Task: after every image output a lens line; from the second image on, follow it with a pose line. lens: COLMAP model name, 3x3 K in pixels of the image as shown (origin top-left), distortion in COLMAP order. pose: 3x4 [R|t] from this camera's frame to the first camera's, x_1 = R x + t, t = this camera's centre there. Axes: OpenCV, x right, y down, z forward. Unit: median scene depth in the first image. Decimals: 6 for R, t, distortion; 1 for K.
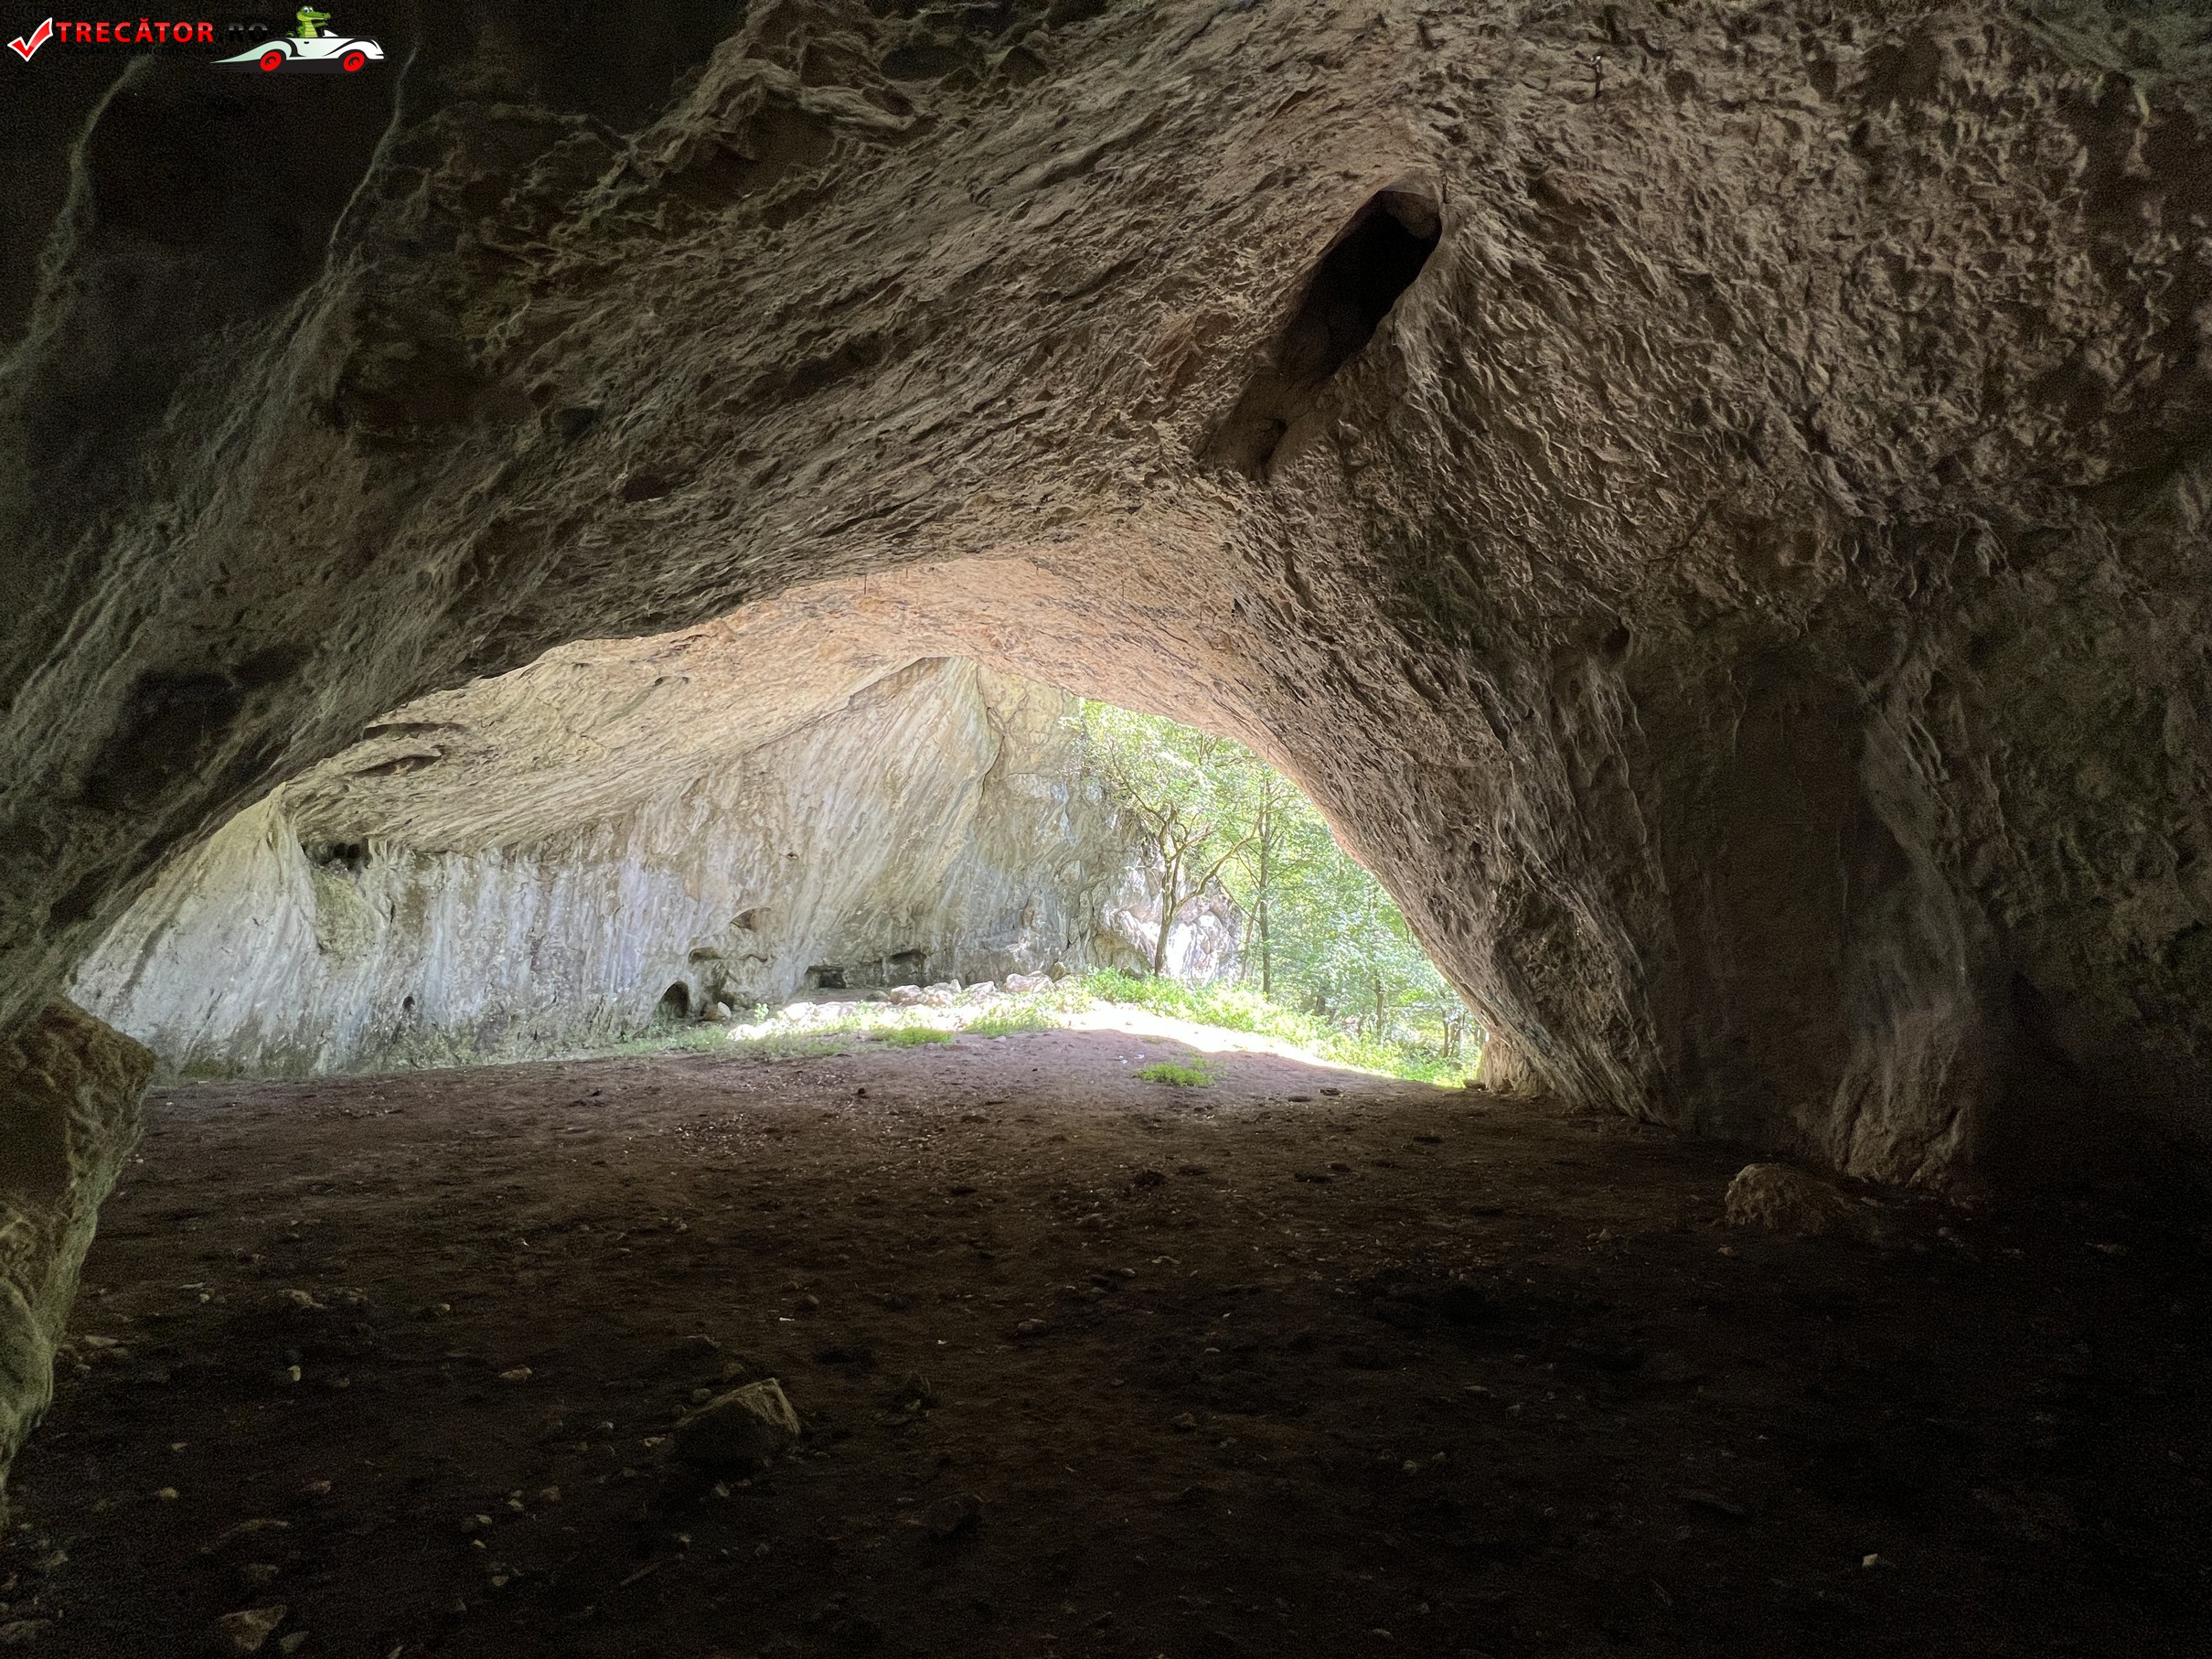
lens RADIAL K [[886.2, 0, 1112.3], [0, 886.2, 834.7], [0, 0, 1]] dist [0.000185, 0.000773]
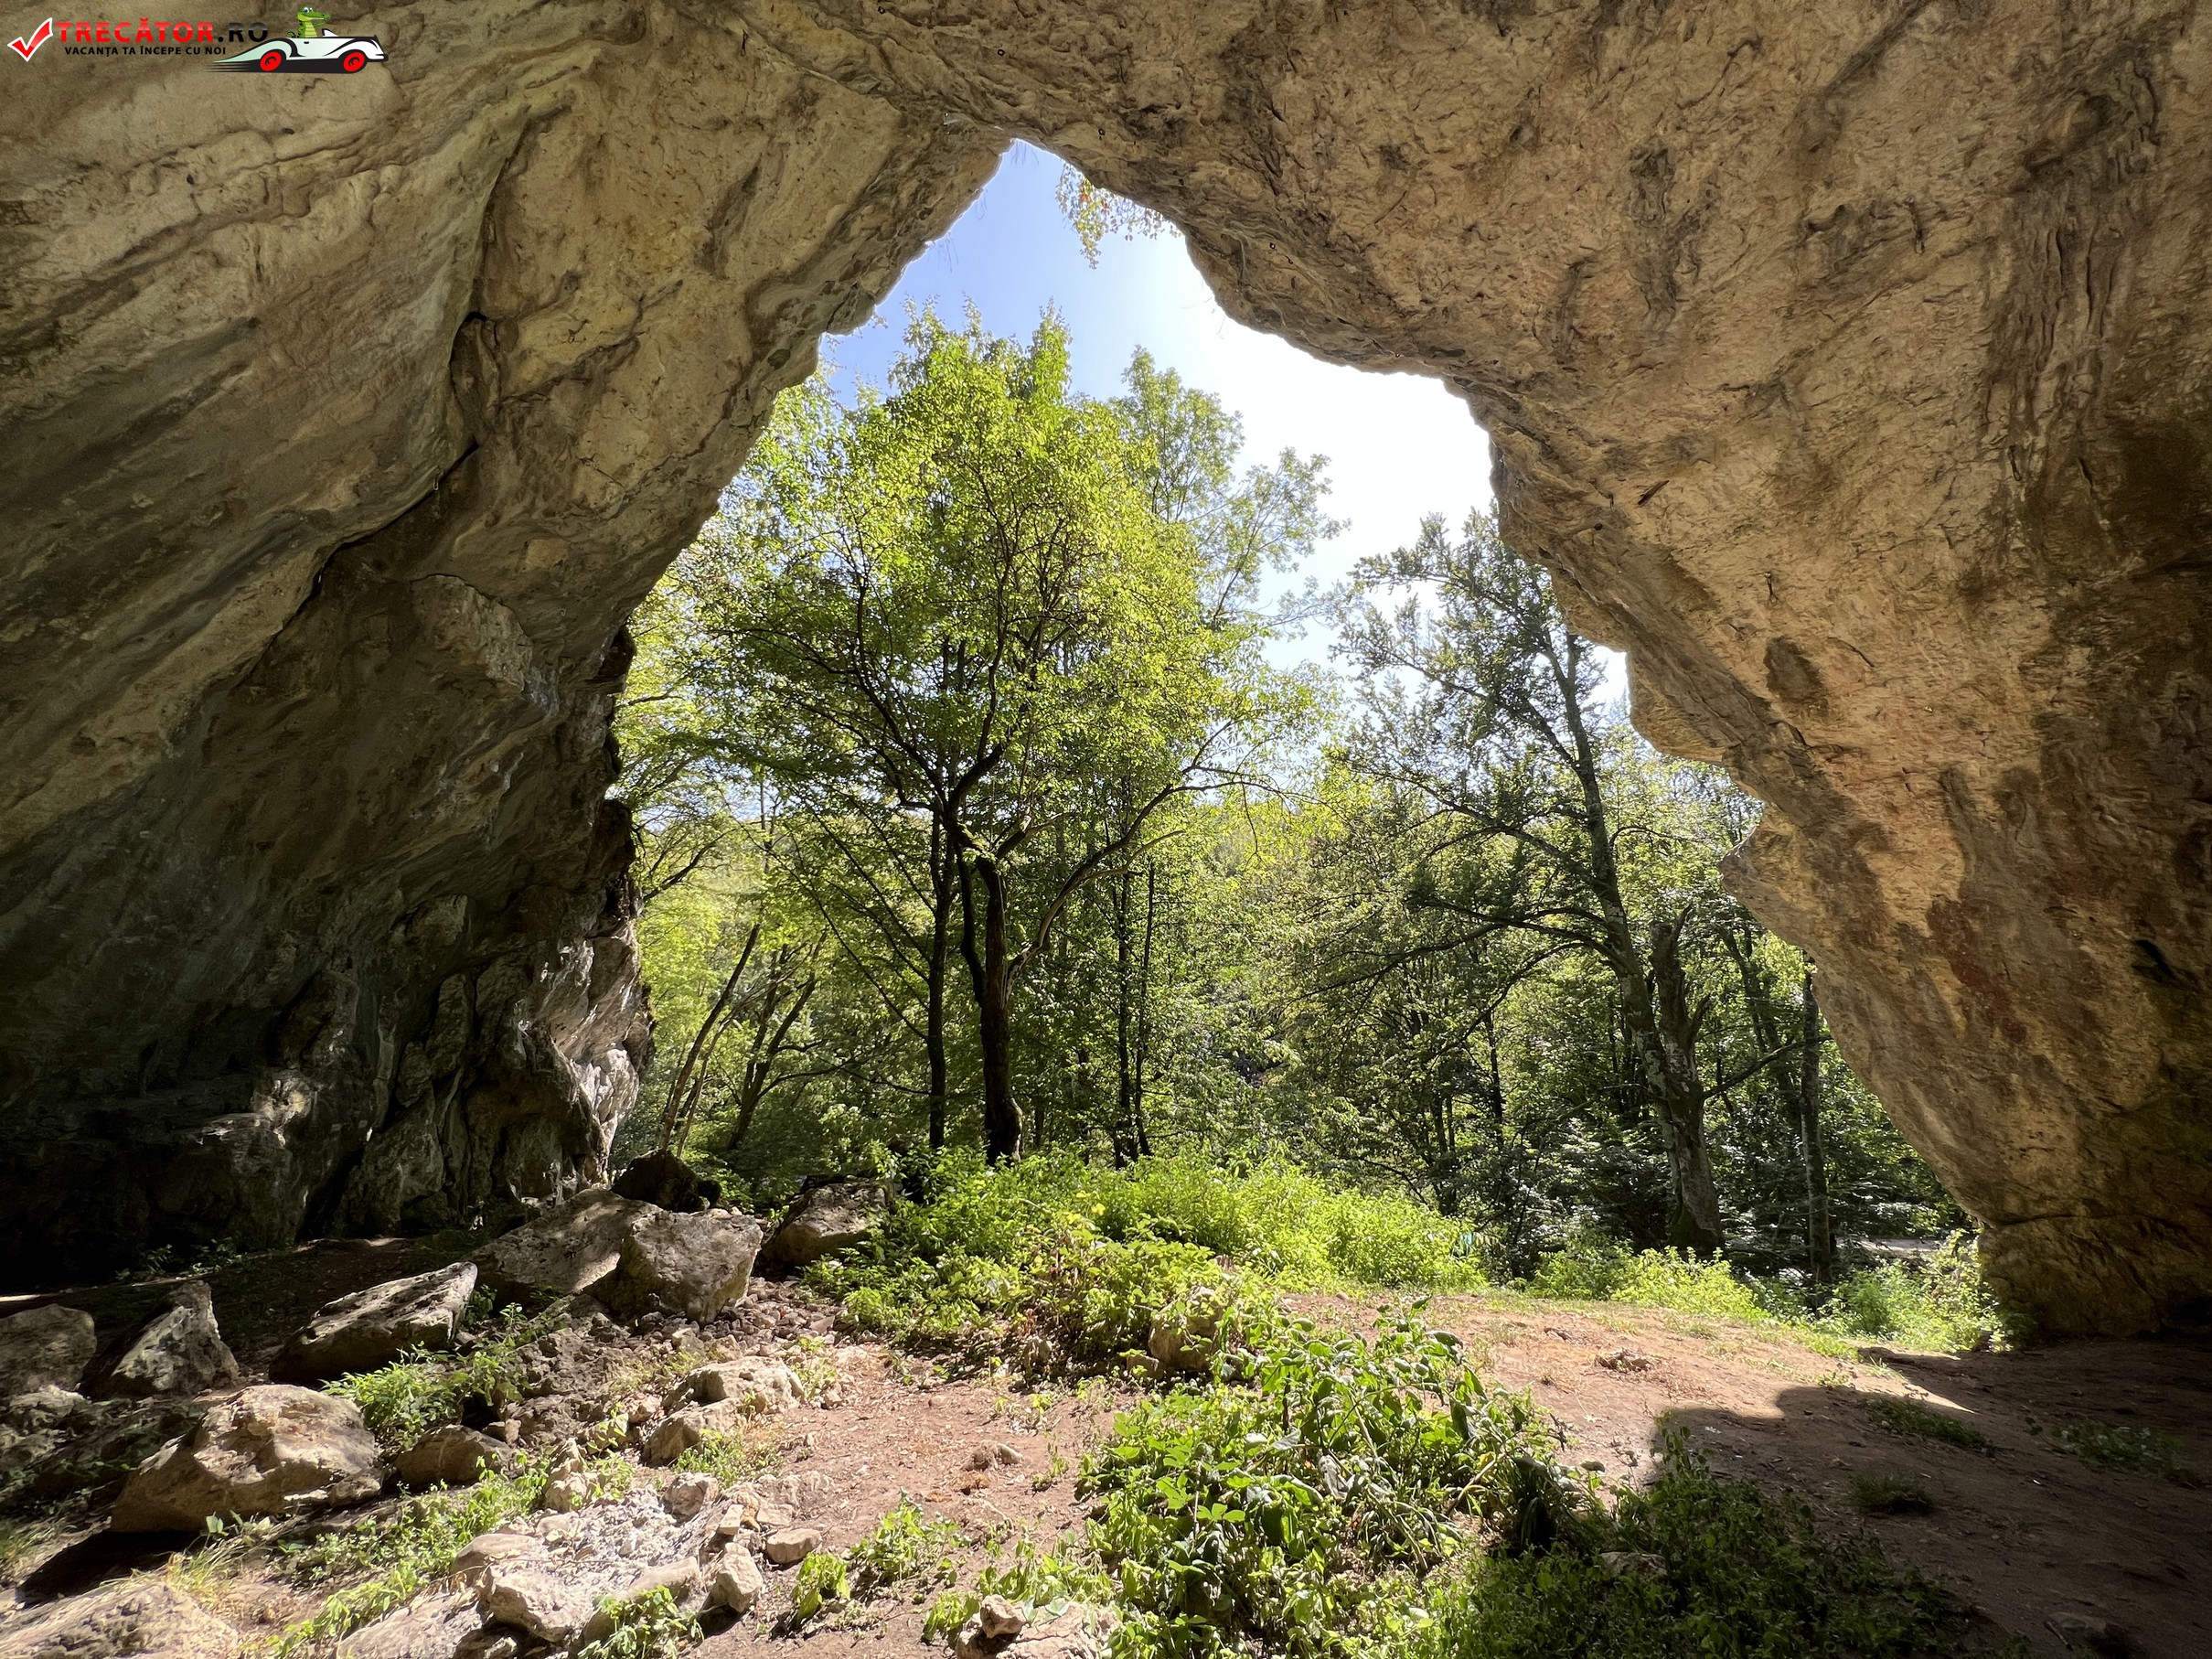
lens RADIAL K [[886.2, 0, 1109.3], [0, 886.2, 828.6], [0, 0, 1]] dist [0.000185, 0.000773]
pose [[0.662865, 0.178065, 0.727257, -0.233741], [-0.047859, 0.979399, -0.196179, 0.104465], [-0.747208, 0.095234, 0.657732, 0.813241]]
